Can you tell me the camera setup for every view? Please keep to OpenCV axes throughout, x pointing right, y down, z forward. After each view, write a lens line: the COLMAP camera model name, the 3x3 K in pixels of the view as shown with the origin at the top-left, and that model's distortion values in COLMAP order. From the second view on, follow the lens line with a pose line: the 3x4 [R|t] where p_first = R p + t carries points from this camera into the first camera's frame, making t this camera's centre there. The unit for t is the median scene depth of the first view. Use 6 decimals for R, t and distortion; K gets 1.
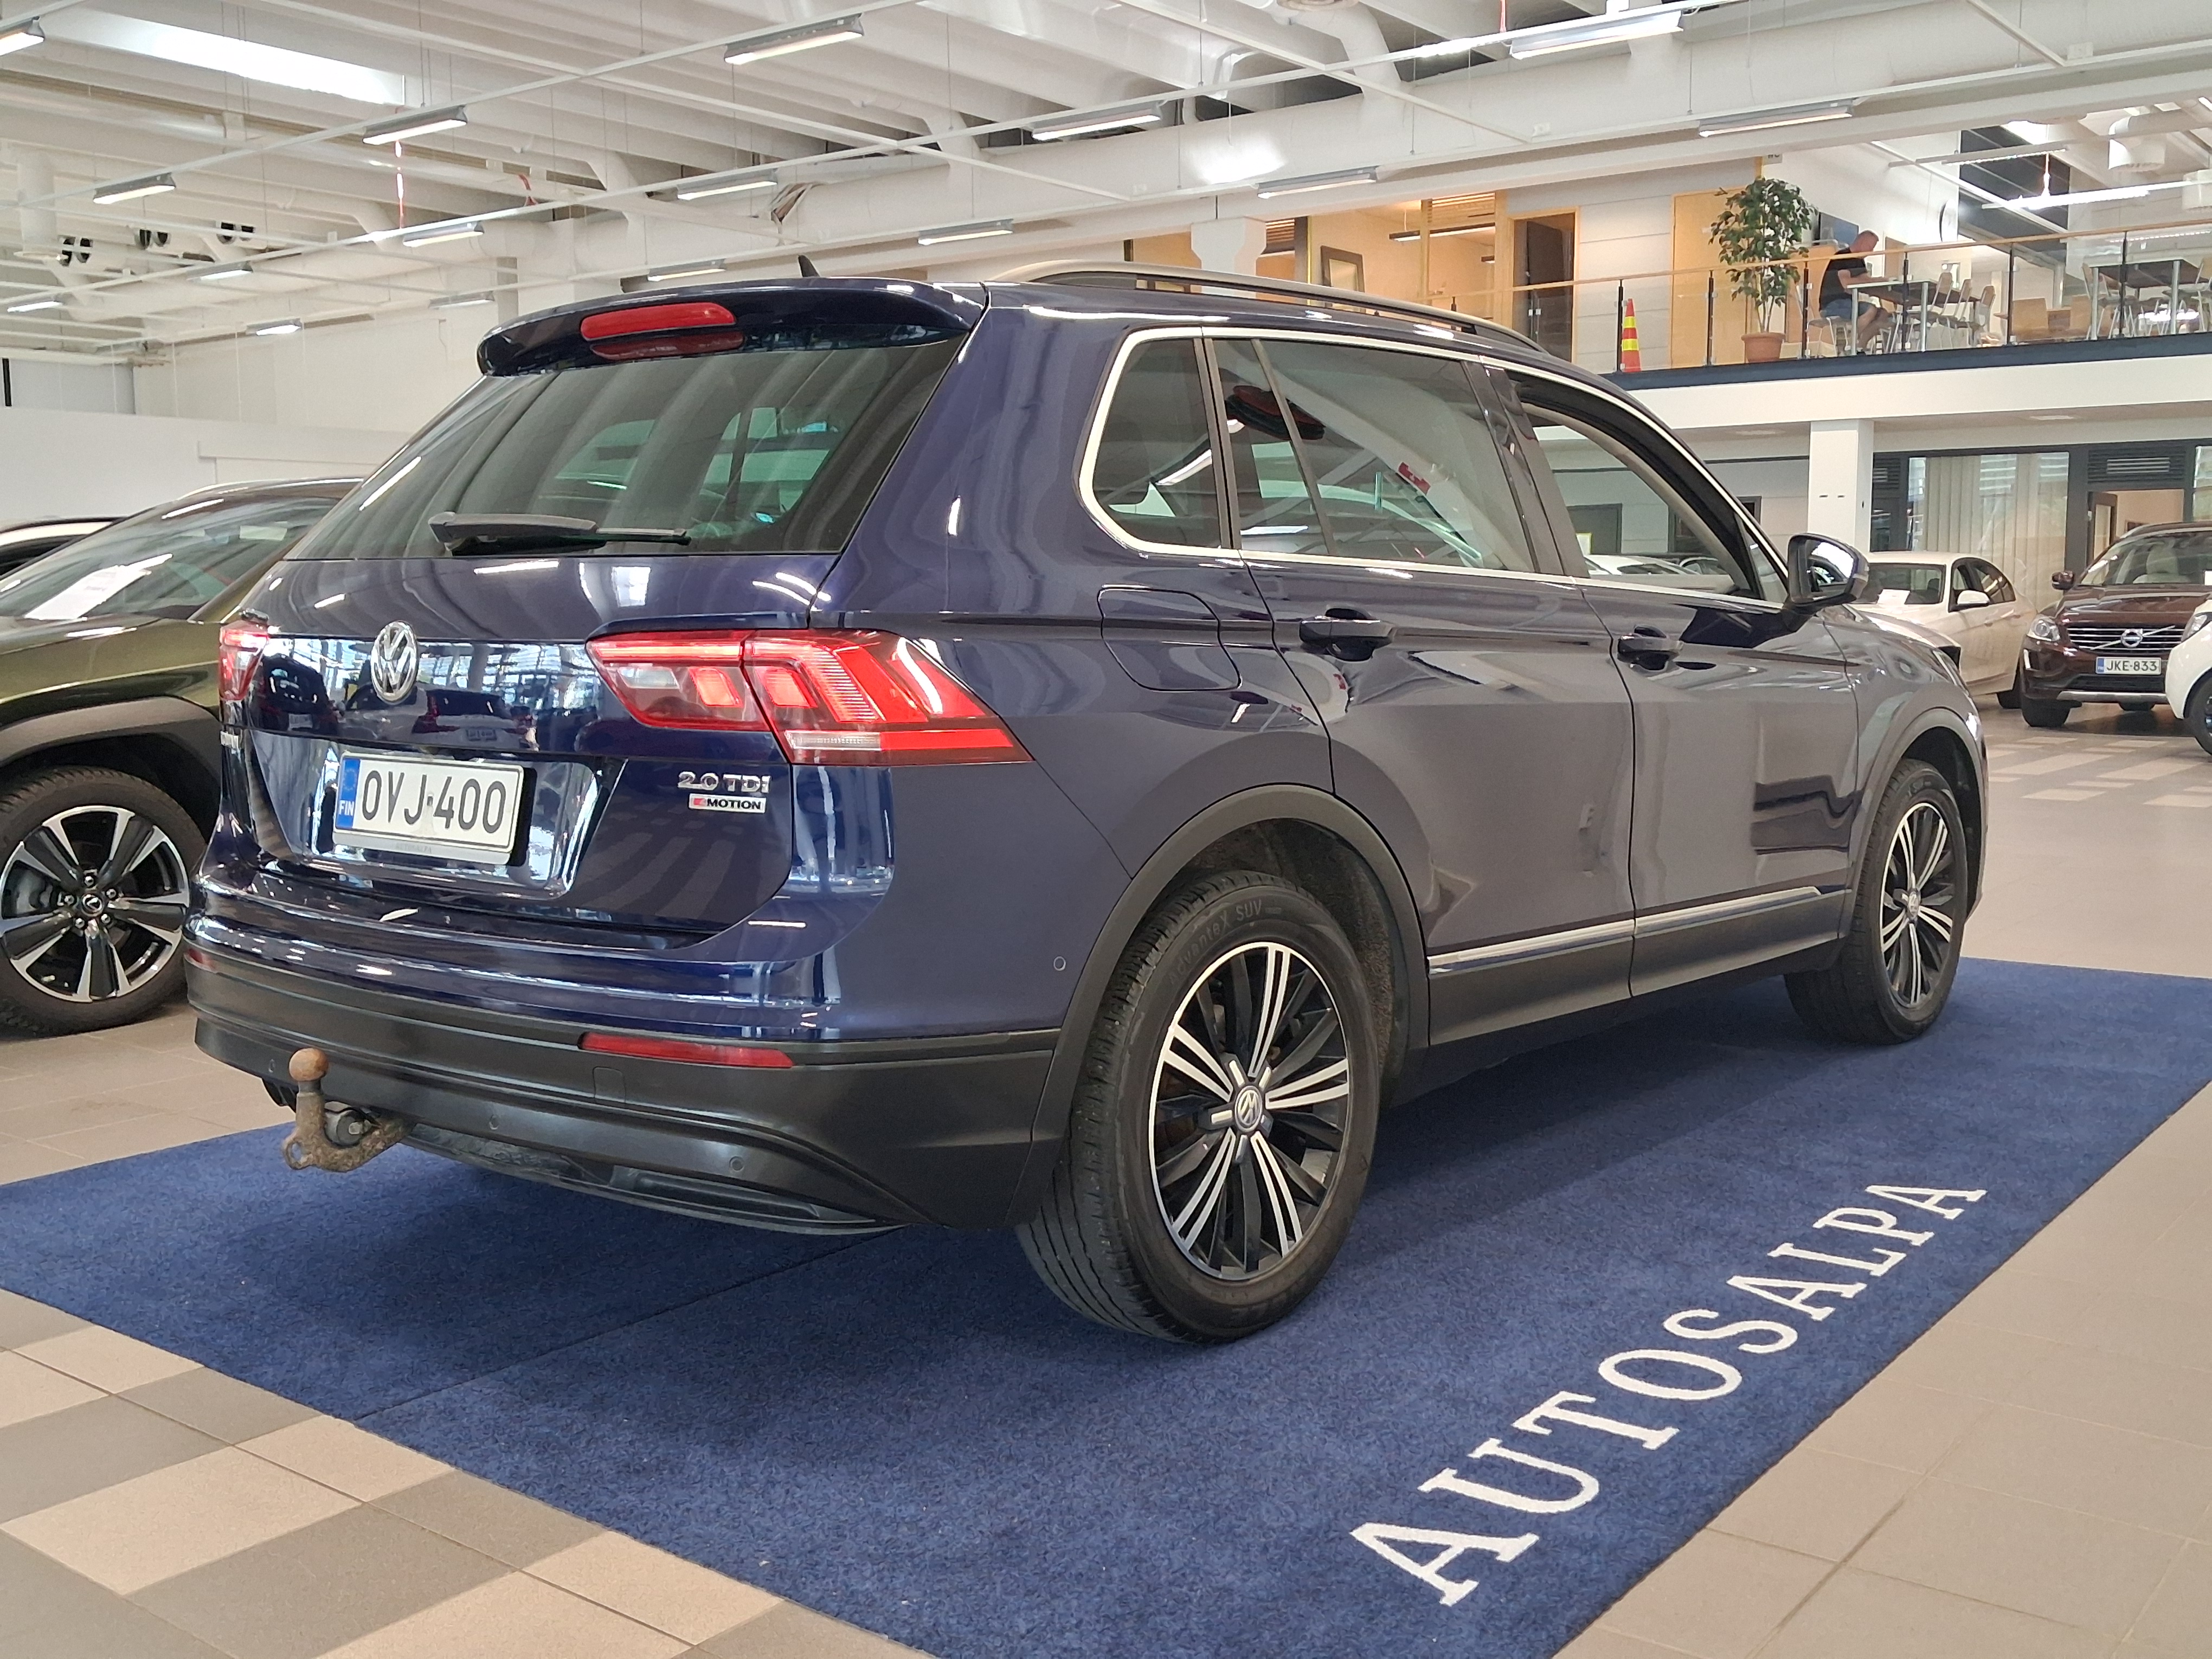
lens RADIAL K [[2151.3, 0, 1106.0], [0, 2151.3, 829.5], [0, 0, 1]] dist [-0.006677, 0.012923]
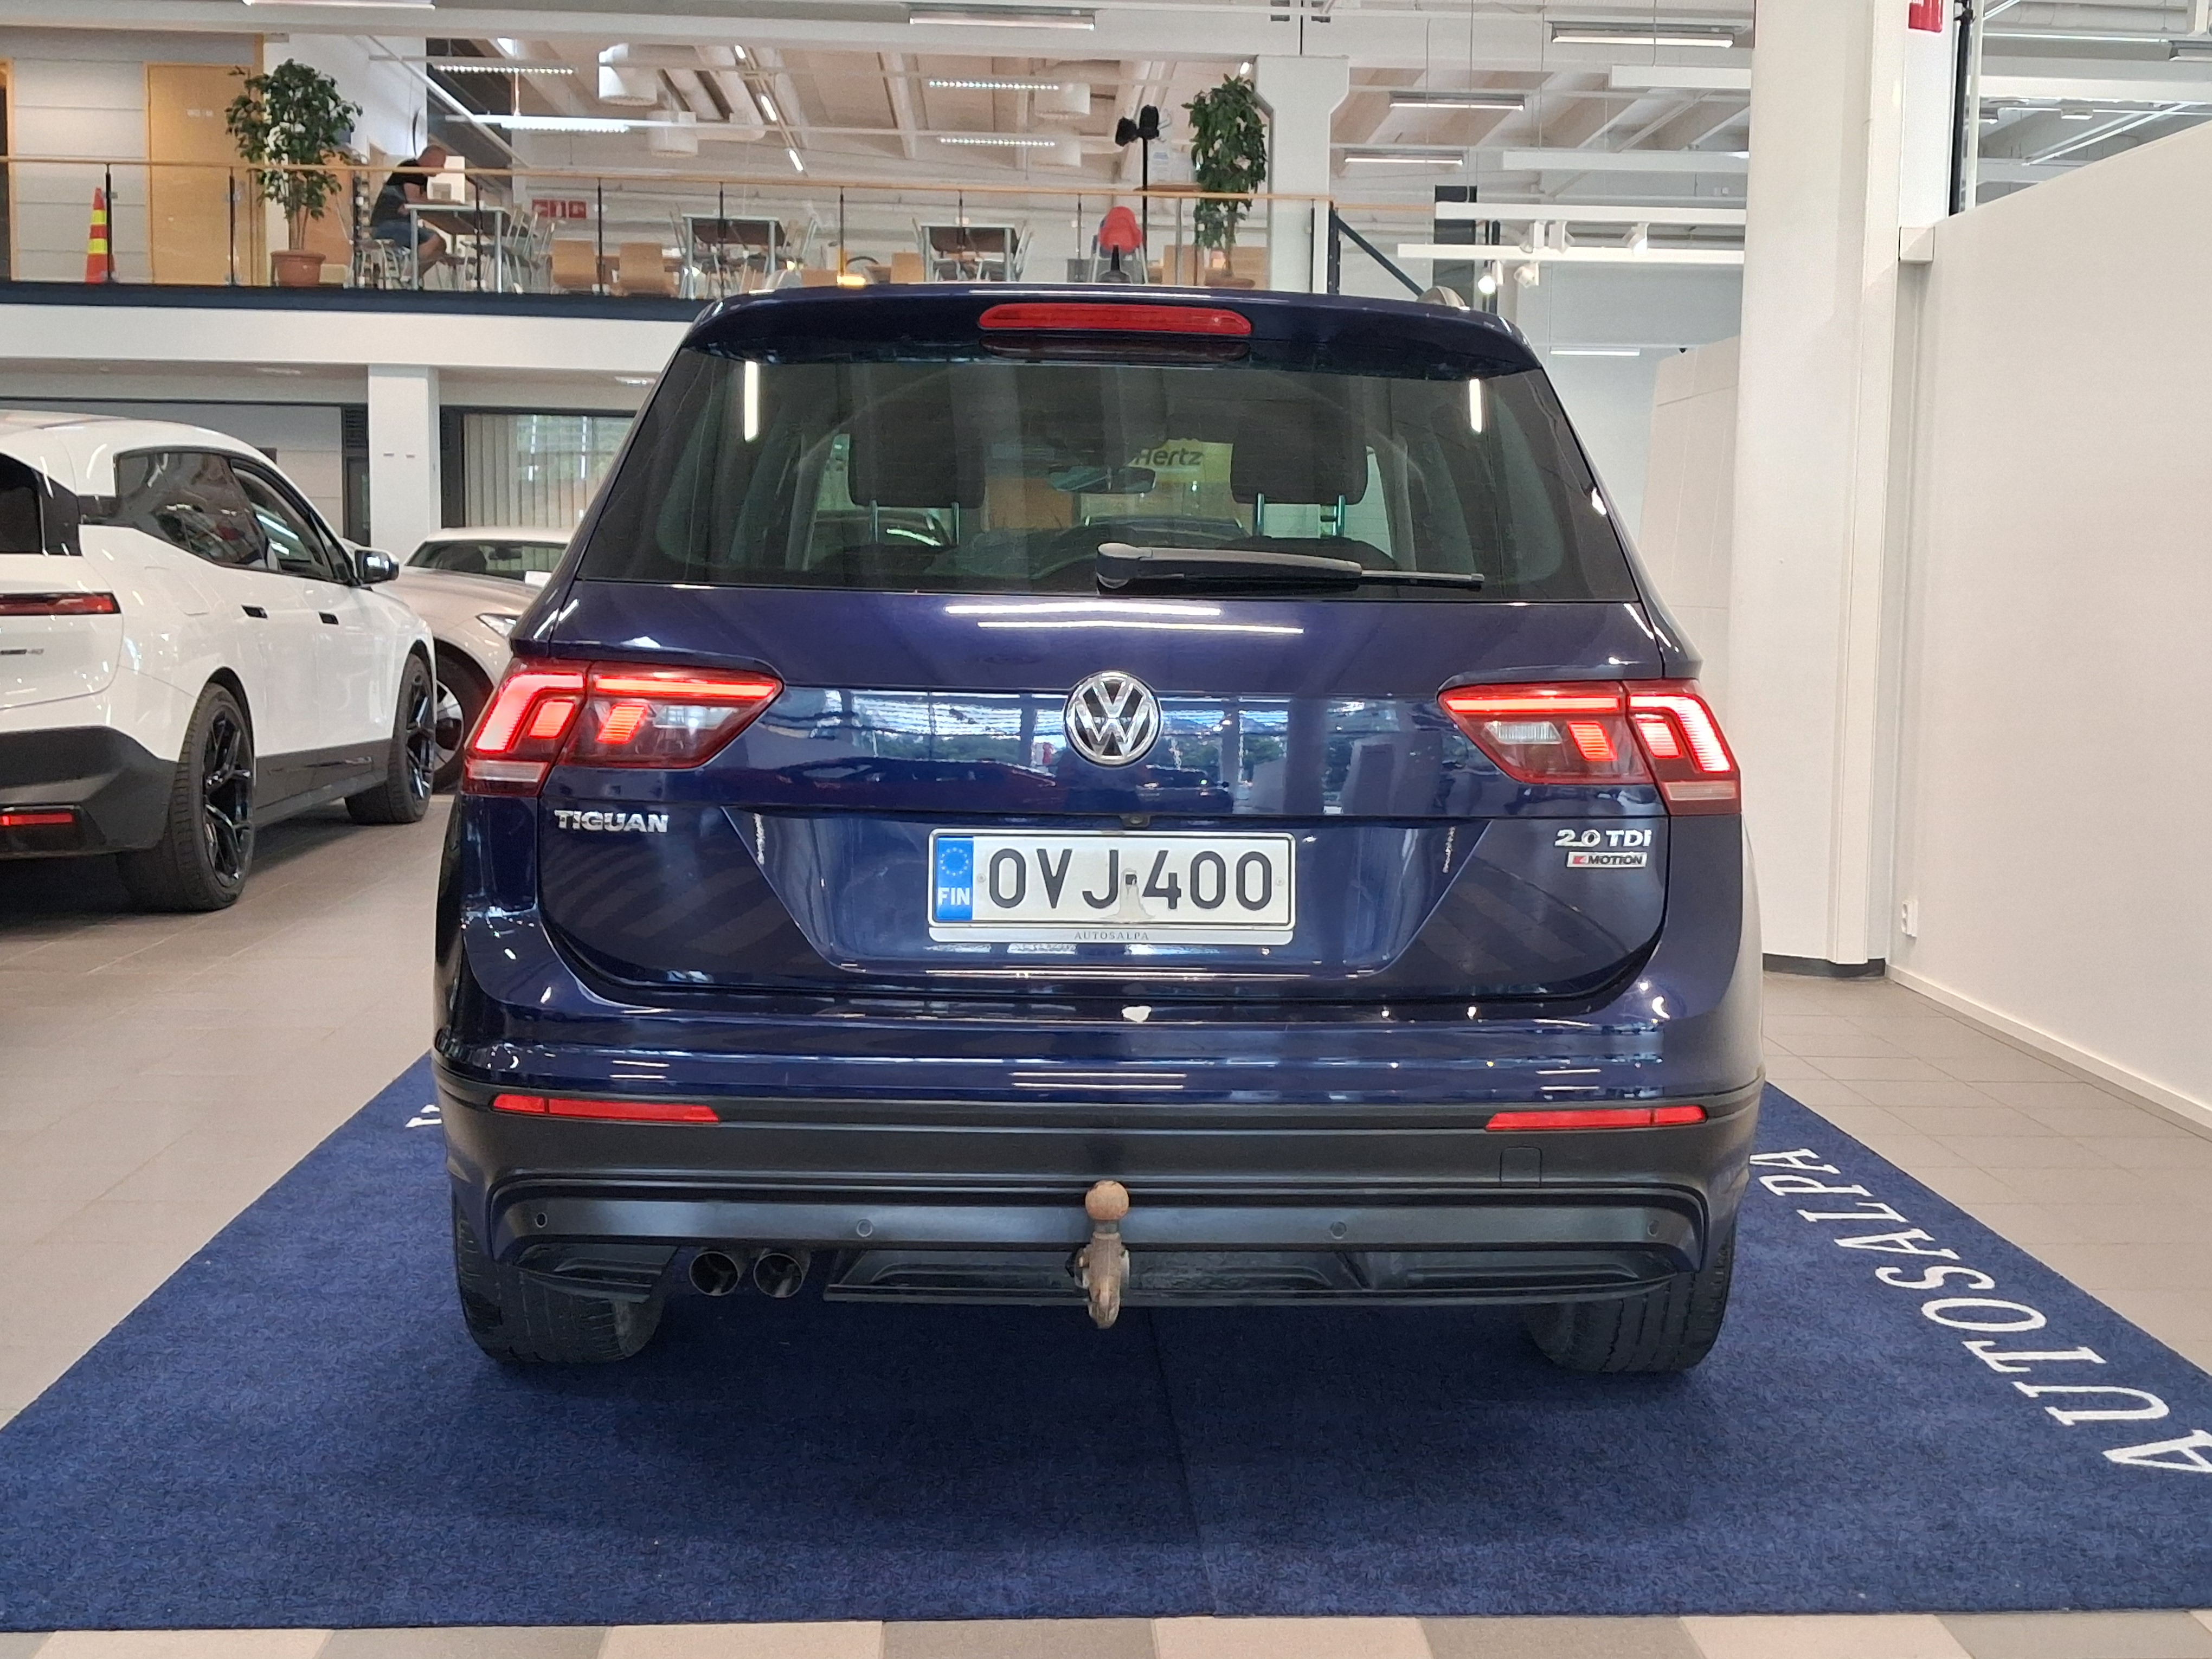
lens RADIAL K [[2638.2, 0, 1106.0], [0, 2638.2, 829.5], [0, 0, 1]] dist [0.252908, -0.830650]
pose [[0.761762, -0.047635, 0.646103, -1.015481], [0.053096, 0.998529, 0.011018, -0.046019], [-0.645677, 0.025912, 0.763171, 0.202659]]
